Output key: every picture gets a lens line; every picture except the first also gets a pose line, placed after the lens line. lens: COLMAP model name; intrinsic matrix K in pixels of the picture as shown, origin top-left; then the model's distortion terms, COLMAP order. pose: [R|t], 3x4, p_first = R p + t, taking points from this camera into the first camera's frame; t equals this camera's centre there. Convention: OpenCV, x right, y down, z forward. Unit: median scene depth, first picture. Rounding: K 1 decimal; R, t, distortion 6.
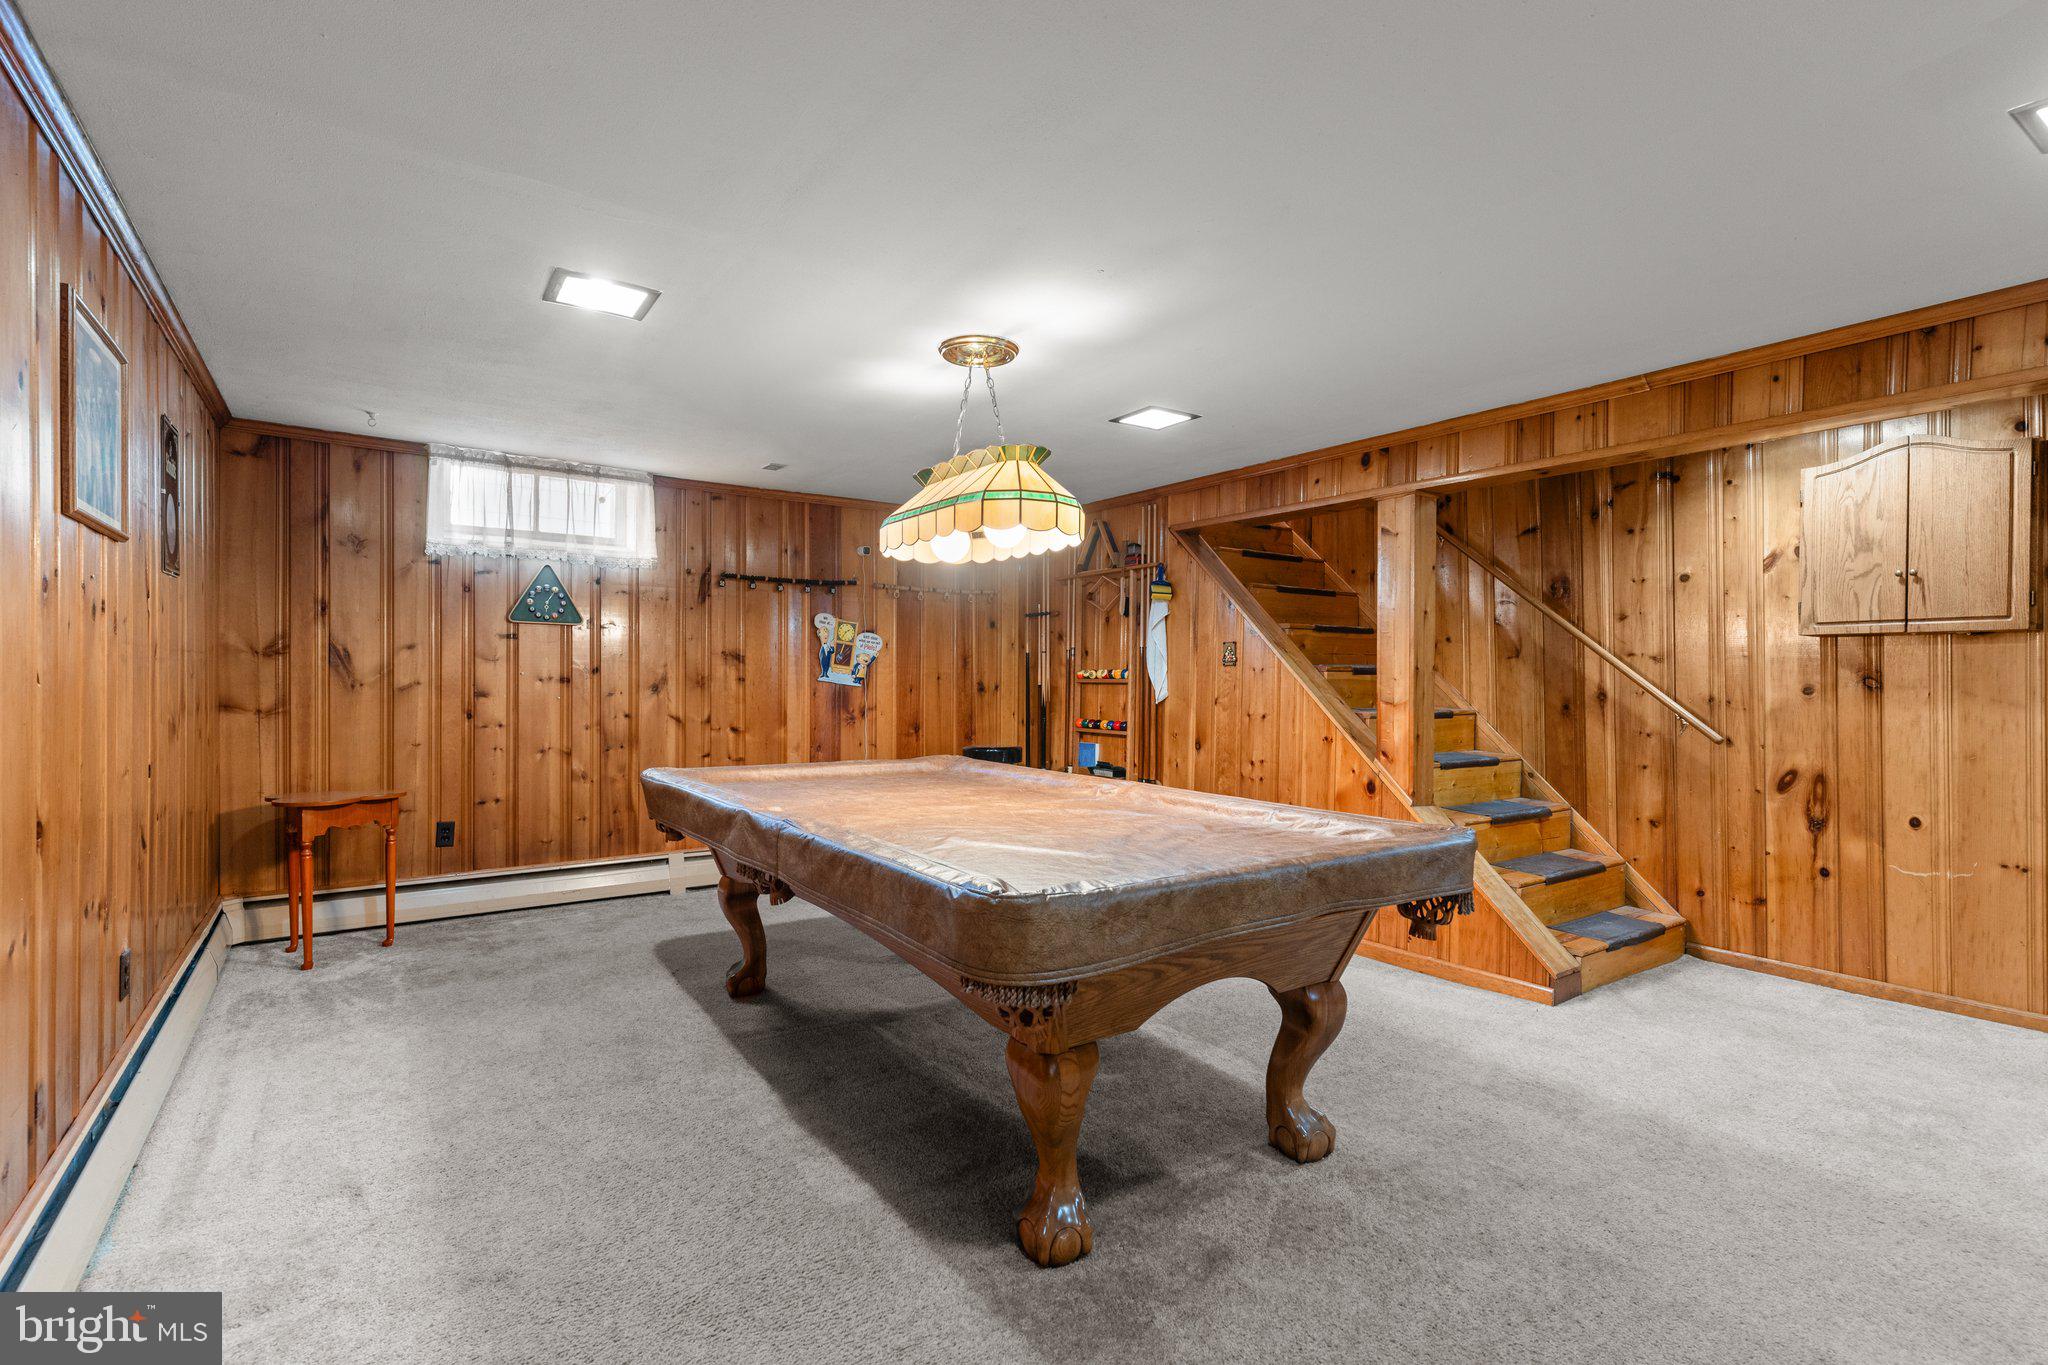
lens RADIAL K [[975.5, 0, 1026.3], [0, 975.5, 679.6], [0, 0, 1]] dist [-0.000558, 0.000700]
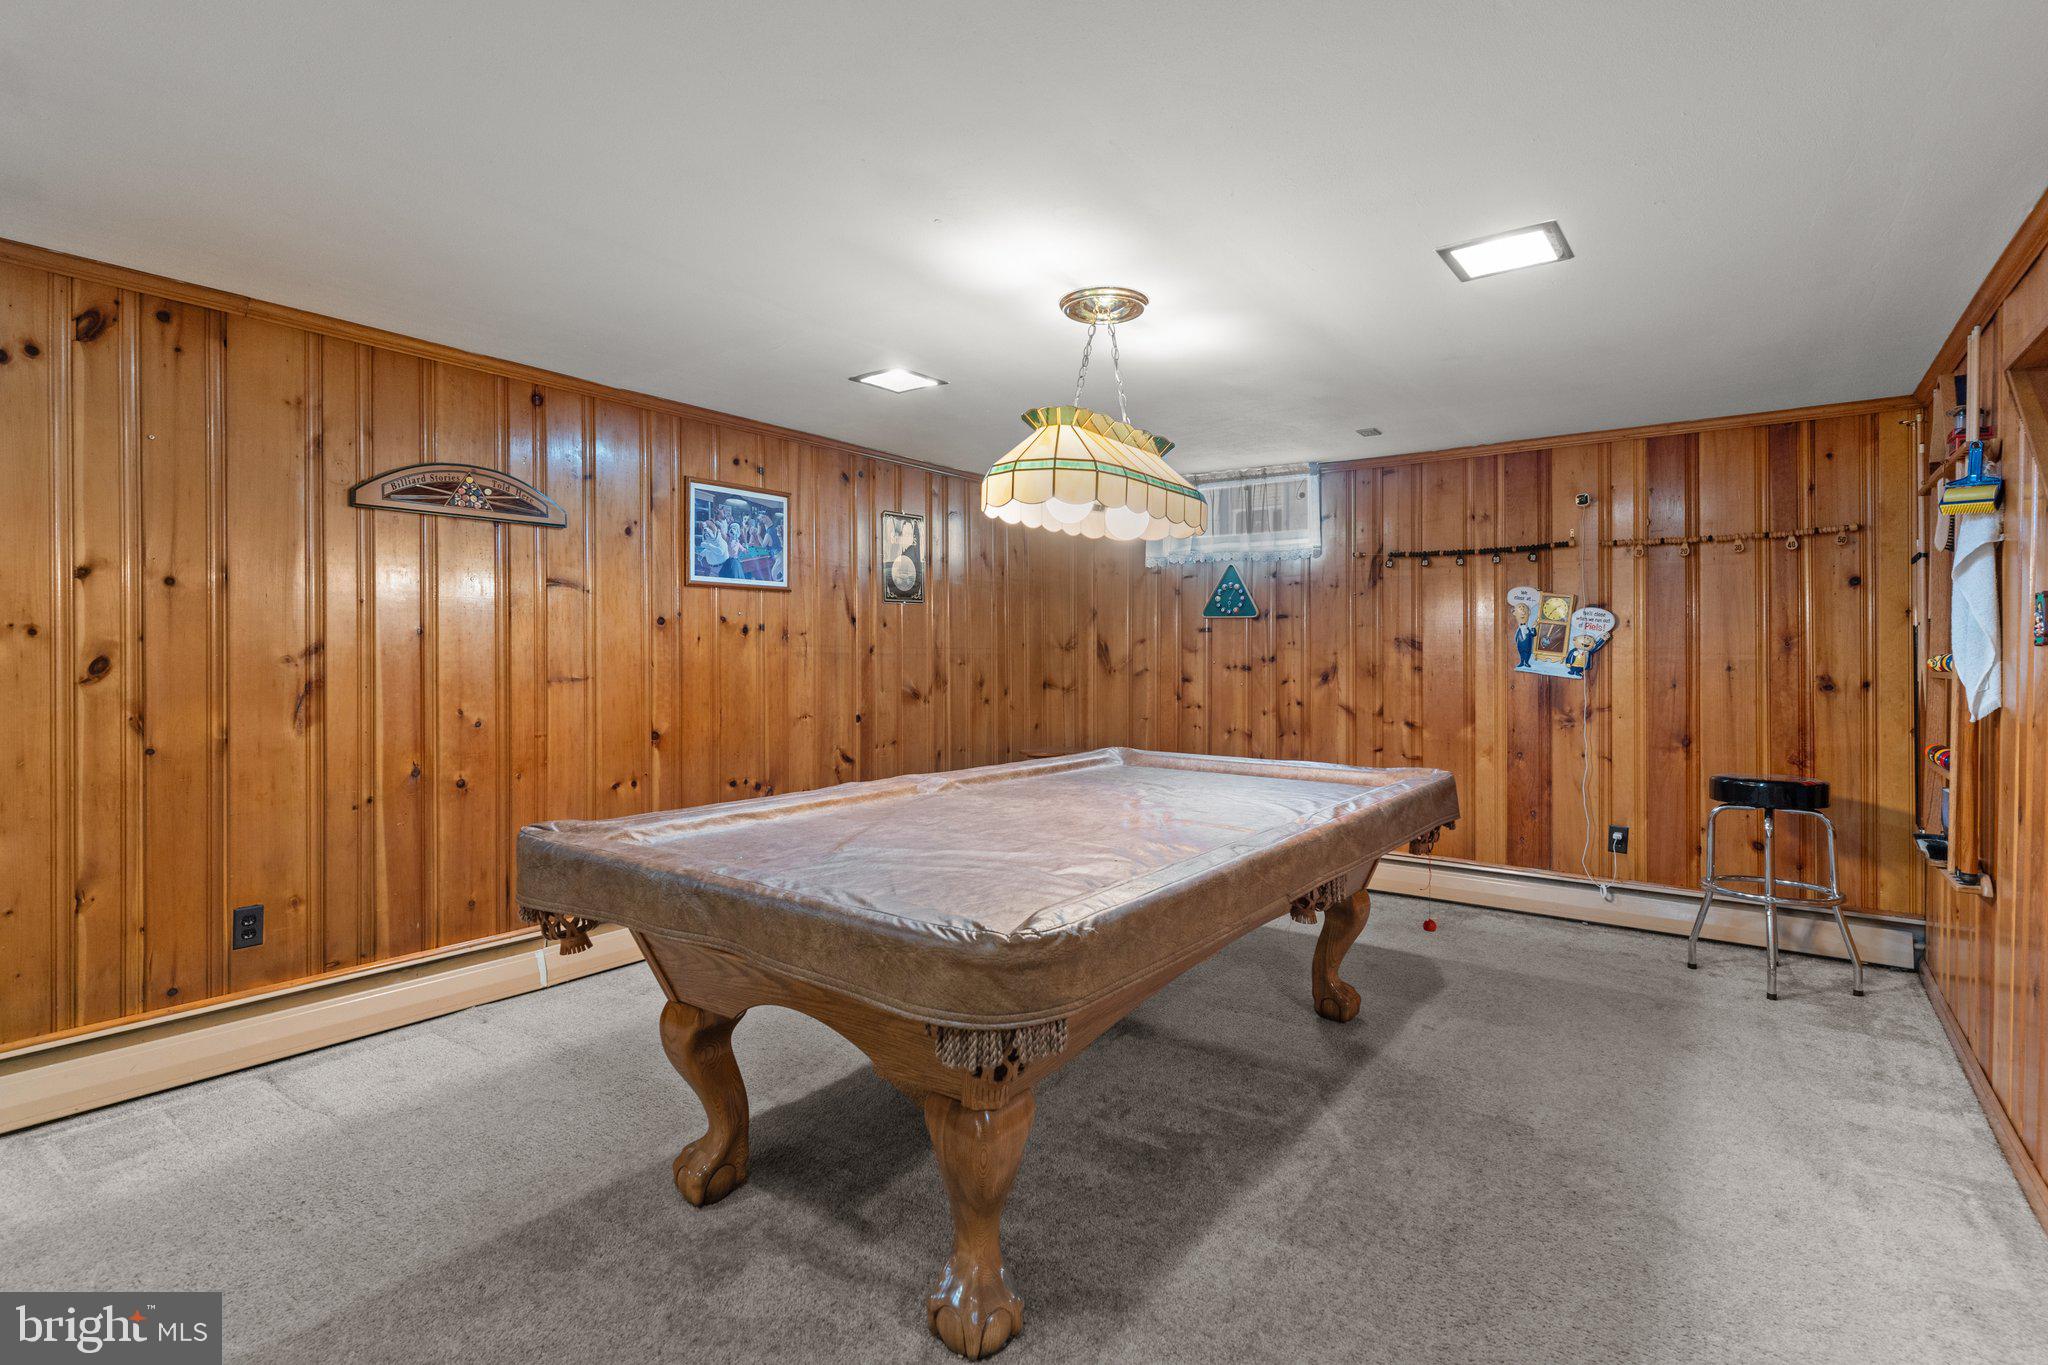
lens RADIAL K [[975.5, 0, 1011.3], [0, 975.5, 663.2], [0, 0, 1]] dist [-0.000558, 0.000700]
pose [[0.323347, 0.002076, -0.946278, 0.445589], [-0.003068, 0.999995, 0.001146, -0.005298], [0.946275, 0.002532, 0.323352, 0.367354]]
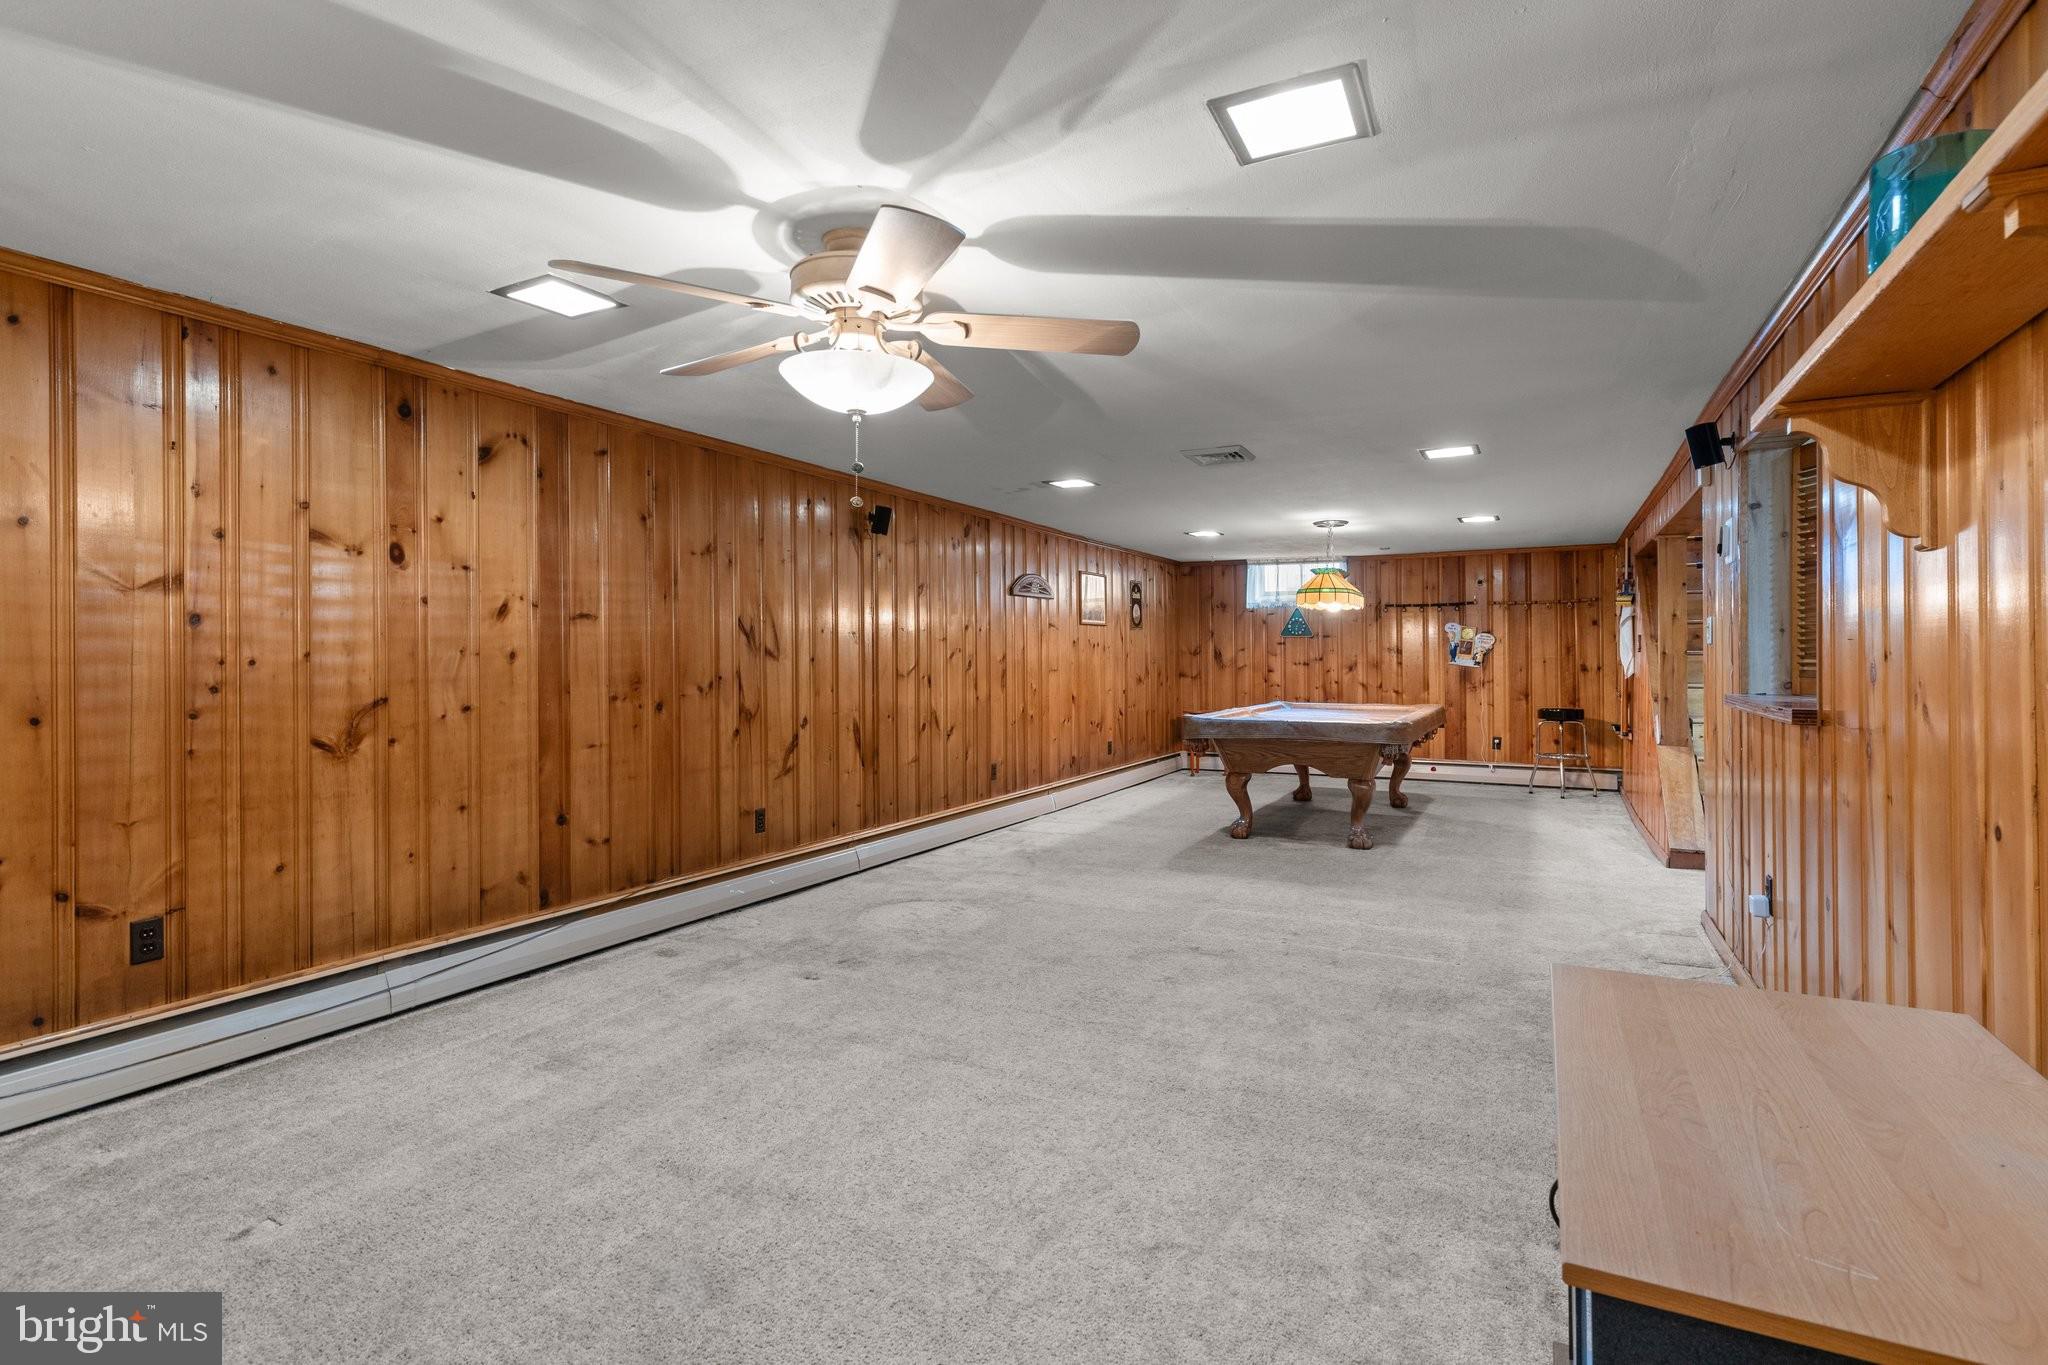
lens RADIAL K [[975.5, 0, 1023.8], [0, 975.5, 671.0], [0, 0, 1]] dist [-0.000558, 0.000700]
pose [[0.465405, 0.003343, -0.885092, 0.976264], [0.004774, 0.999969, 0.006287, -0.000794], [0.885085, -0.007151, 0.465374, -0.432634]]
